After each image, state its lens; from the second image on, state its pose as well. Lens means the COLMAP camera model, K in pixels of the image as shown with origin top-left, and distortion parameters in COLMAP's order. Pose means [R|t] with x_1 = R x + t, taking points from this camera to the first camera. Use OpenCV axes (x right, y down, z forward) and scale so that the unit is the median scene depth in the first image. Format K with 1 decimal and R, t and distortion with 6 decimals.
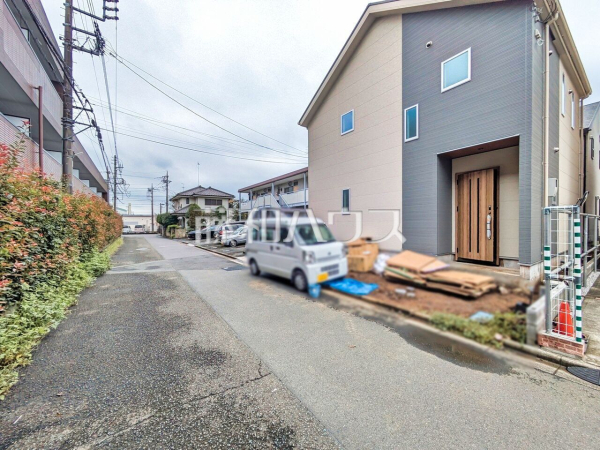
lens RADIAL K [[237.5, 0, 297.7], [0, 237.5, 226.8], [0, 0, 1]] dist [-0.000177, 0.001614]
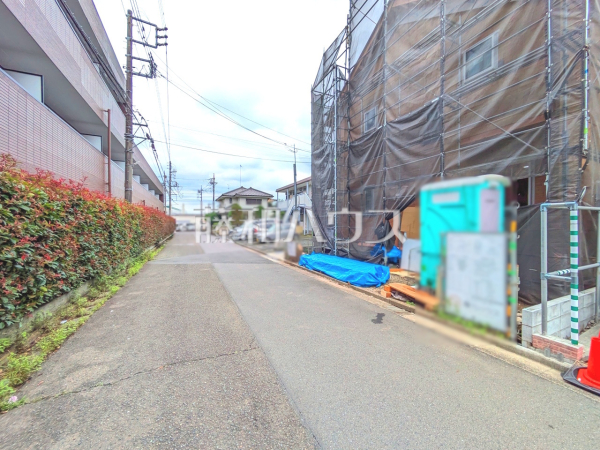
lens RADIAL K [[237.5, 0, 297.2], [0, 237.5, 226.5], [0, 0, 1]] dist [-0.000177, 0.001614]
pose [[0.985236, 0.004319, -0.171146, 0.101424], [-0.003508, 0.999981, 0.005039, 0.003313], [0.171165, -0.004364, 0.985233, -0.048094]]
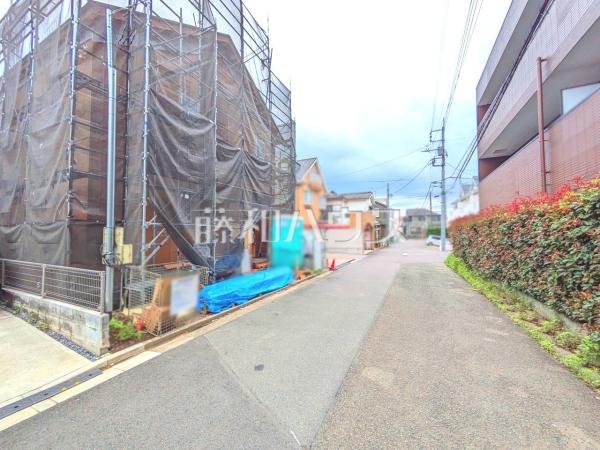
lens RADIAL K [[237.5, 0, 300.5], [0, 237.5, 227.2], [0, 0, 1]] dist [-0.000177, 0.001614]
pose [[-0.490296, 0.037192, 0.870762, -0.843563], [0.013981, 0.999296, -0.034809, -0.007724], [-0.871444, -0.004893, -0.490471, 1.339445]]
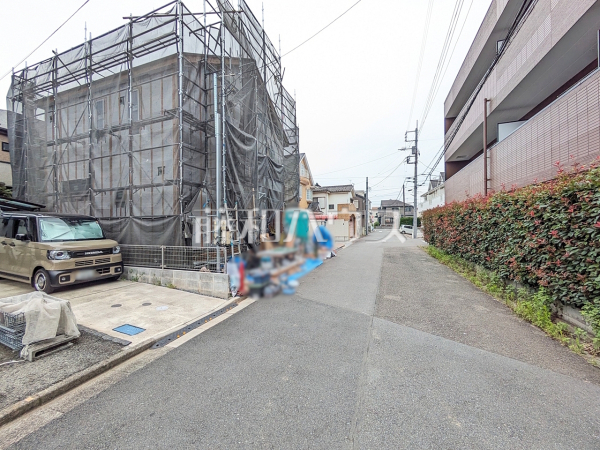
lens RADIAL K [[237.5, 0, 302.1], [0, 237.5, 228.4], [0, 0, 1]] dist [-0.000177, 0.001614]
pose [[-0.579187, 0.004334, 0.815183, -0.995814], [0.024284, 0.999634, 0.011939, -0.005874], [-0.814833, 0.026711, -0.579080, 1.684464]]
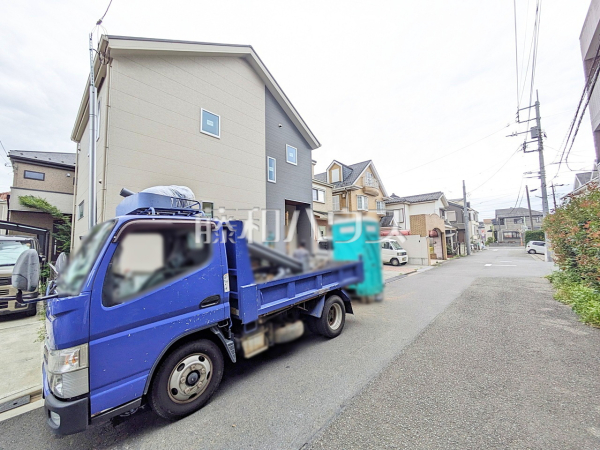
lens RADIAL K [[237.5, 0, 298.0], [0, 237.5, 225.0], [0, 0, 1]] dist [-0.000177, 0.001614]
pose [[-0.223791, 0.094756, 0.970020, -0.795720], [0.032363, 0.995436, -0.089772, -0.000880], [-0.974100, 0.011303, -0.225836, 1.121785]]
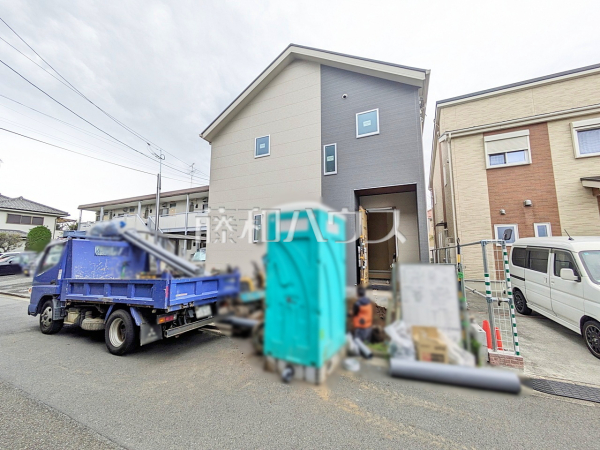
lens RADIAL K [[237.5, 0, 298.1], [0, 237.5, 223.7], [0, 0, 1]] dist [-0.000177, 0.001614]
pose [[0.861749, 0.072132, 0.502180, -0.156283], [-0.001570, 0.990216, -0.139537, 0.002145], [-0.507332, 0.119458, 0.853431, 0.189375]]
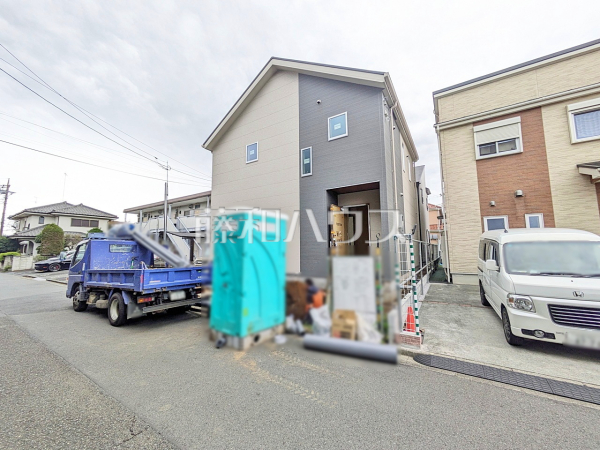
lens RADIAL K [[237.5, 0, 298.9], [0, 237.5, 224.8], [0, 0, 1]] dist [-0.000177, 0.001614]
pose [[0.923128, 0.037186, 0.382690, 0.010918], [0.008321, 0.993147, -0.116576, 0.006096], [-0.384403, 0.110799, 0.916492, -0.014143]]
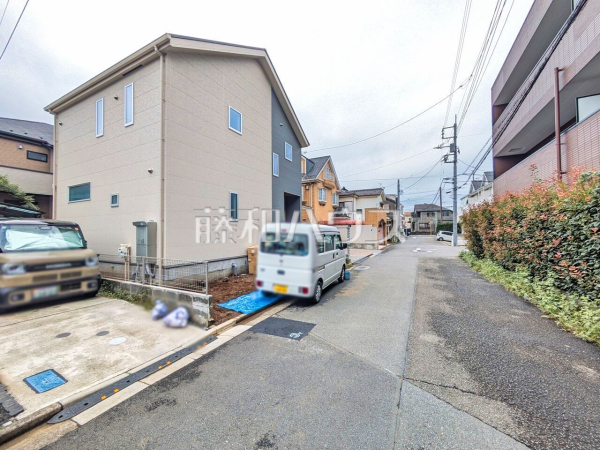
lens RADIAL K [[237.5, 0, 301.0], [0, 237.5, 227.2], [0, 0, 1]] dist [-0.000177, 0.001614]
pose [[-0.471719, 0.028154, 0.881300, -0.877570], [0.022318, 0.999551, -0.019986, -0.010841], [-0.881467, 0.010241, -0.472135, 1.520471]]
